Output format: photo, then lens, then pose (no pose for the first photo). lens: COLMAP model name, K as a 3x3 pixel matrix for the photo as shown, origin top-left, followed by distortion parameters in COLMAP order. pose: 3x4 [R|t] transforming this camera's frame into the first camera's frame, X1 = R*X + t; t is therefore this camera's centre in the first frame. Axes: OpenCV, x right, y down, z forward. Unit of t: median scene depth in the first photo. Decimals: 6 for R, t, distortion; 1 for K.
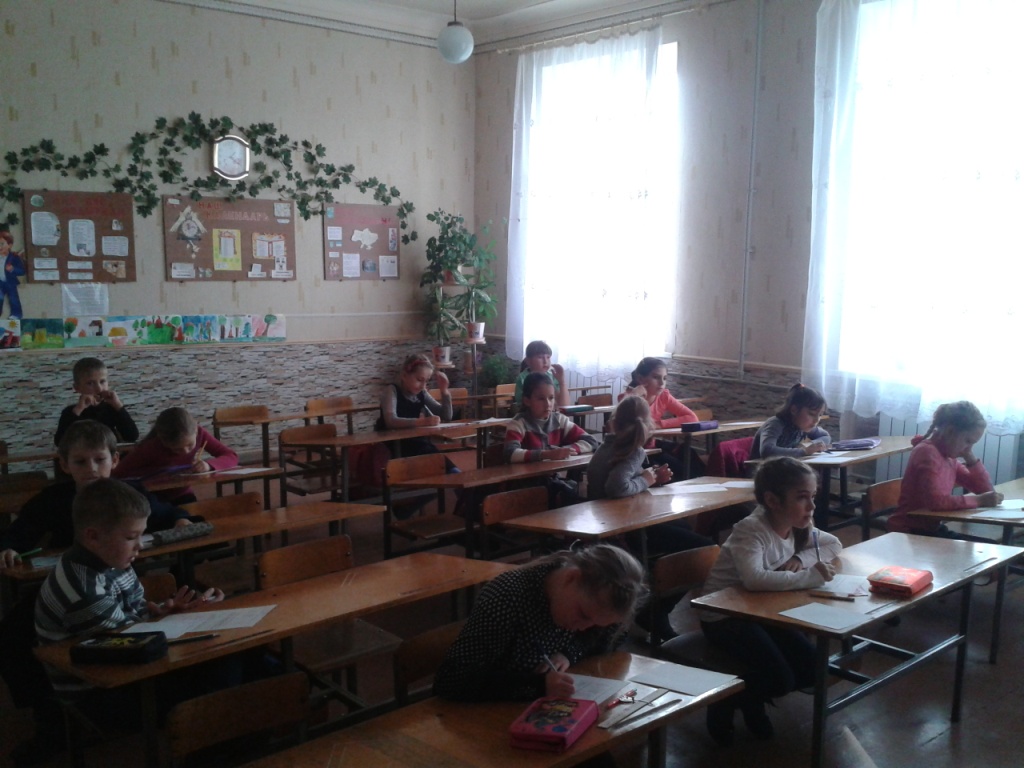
lens RADIAL K [[1088.1, 0, 467.8], [0, 1088.1, 442.4], [0, 0, 1]] dist [-0.003167, 0.000000]
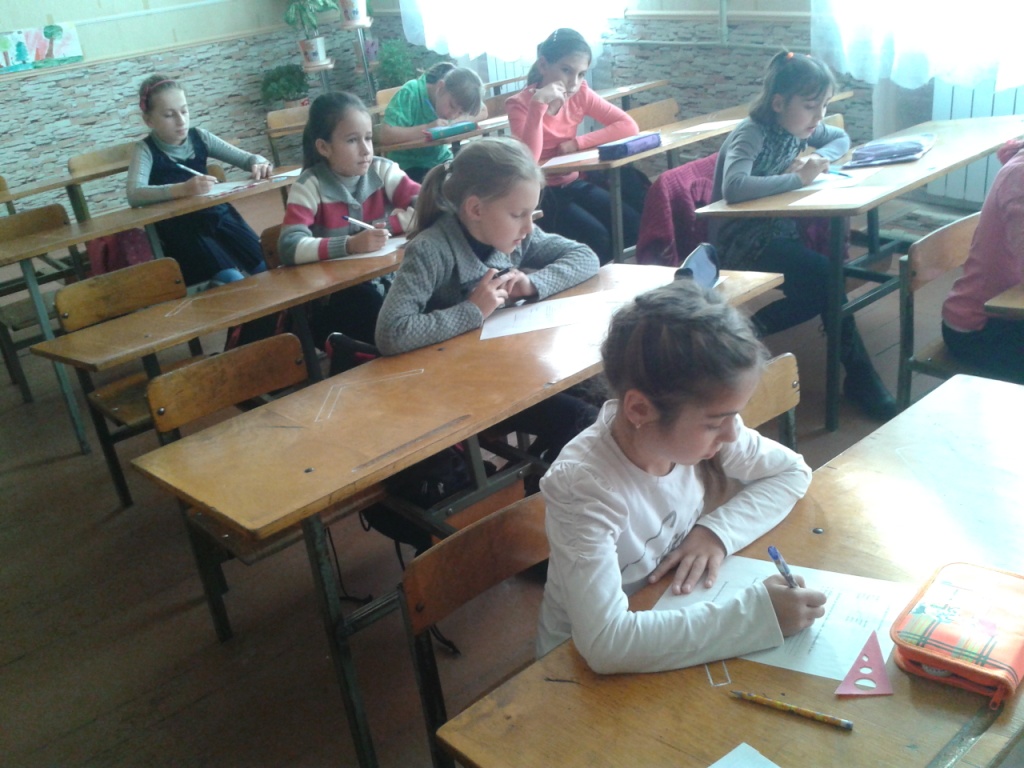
lens RADIAL K [[1088.1, 0, 476.8], [0, 1088.1, 444.4], [0, 0, 1]] dist [-0.003167, 0.000000]
pose [[0.992364, -0.103825, -0.066590, 0.116416], [0.118818, 0.949577, 0.290149, -0.033640], [0.033107, -0.295846, 0.954662, 0.282127]]
